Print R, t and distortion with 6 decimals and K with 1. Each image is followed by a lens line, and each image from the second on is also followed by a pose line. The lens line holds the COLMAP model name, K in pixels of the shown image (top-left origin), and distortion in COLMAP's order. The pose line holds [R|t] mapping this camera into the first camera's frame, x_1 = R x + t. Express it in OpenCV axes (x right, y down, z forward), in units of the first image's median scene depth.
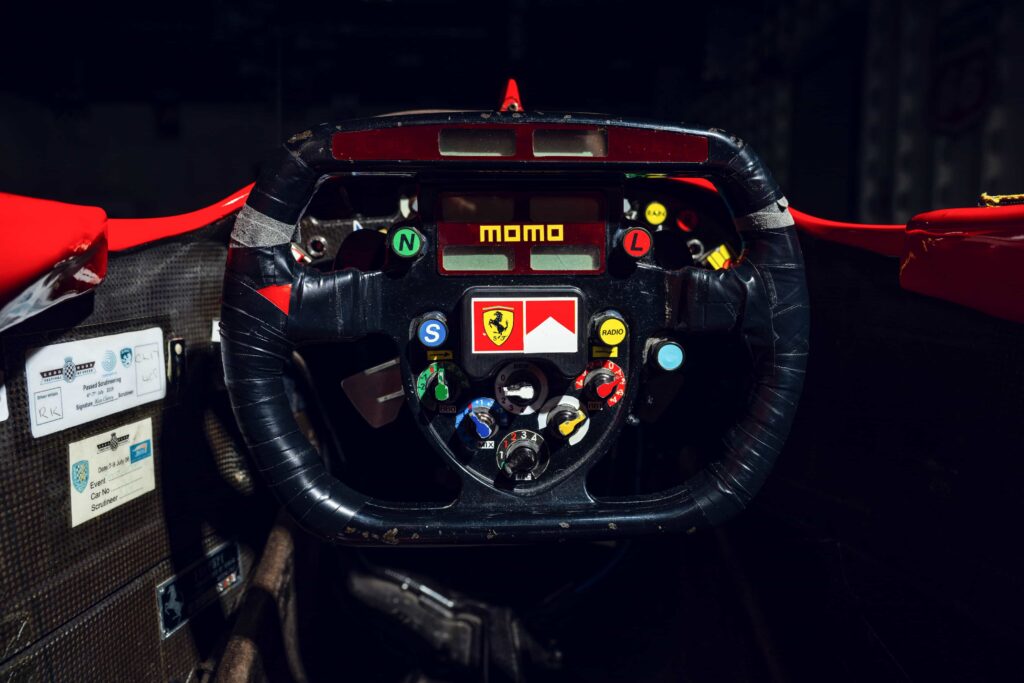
lens RADIAL K [[822.6, 0, 535.1], [0, 822.6, 339.9], [0, 0, 1]] dist [0.006746, 0.000559]
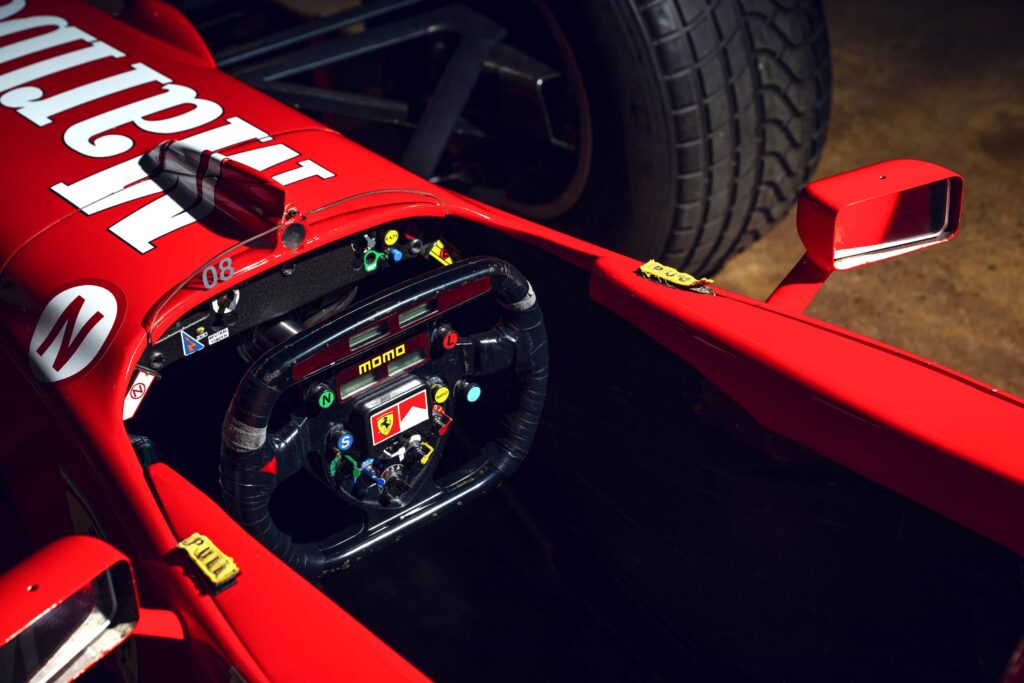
lens RADIAL K [[2055.9, 0, 512.0], [0, 2055.9, 341.5], [0, 0, 1]] dist [-0.017707, -0.033634]
pose [[0.829753, -0.339940, 0.442663, -1.451902], [0.108050, 0.875950, 0.470145, -1.875530], [-0.547572, -0.342275, 0.763553, -1.947037]]
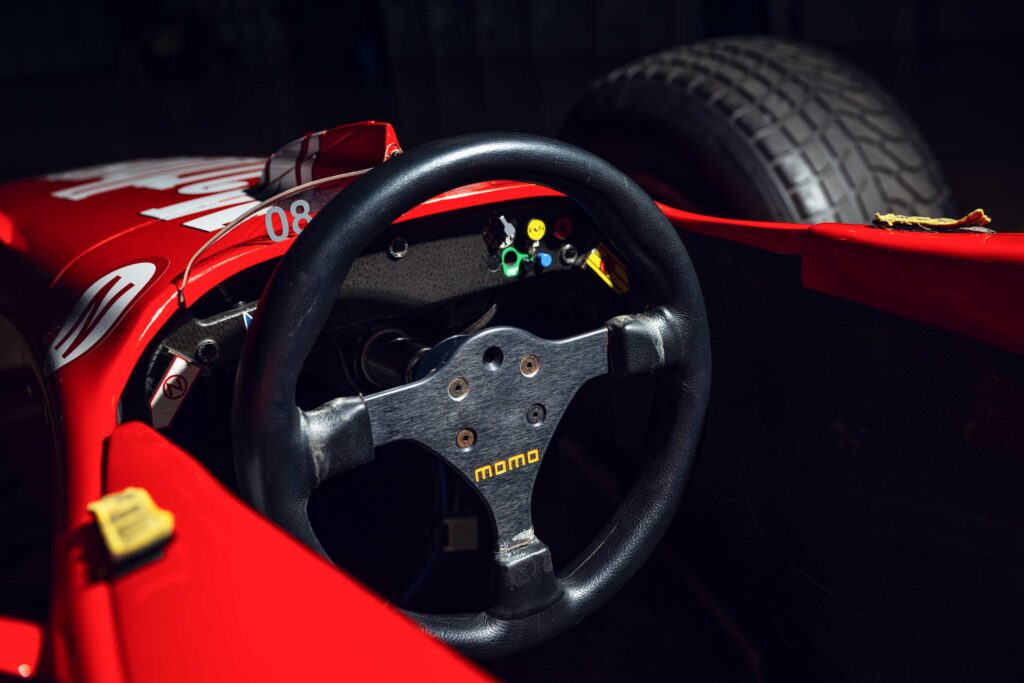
lens RADIAL K [[1194.6, 0, 512.0], [0, 1194.6, 341.5], [0, 0, 1]] dist [0.014636, 0.027624]
pose [[0.875897, -0.241753, 0.417565, -0.642879], [0.171097, 0.964806, 0.199687, -0.404749], [-0.451144, -0.103461, 0.886434, -0.313400]]
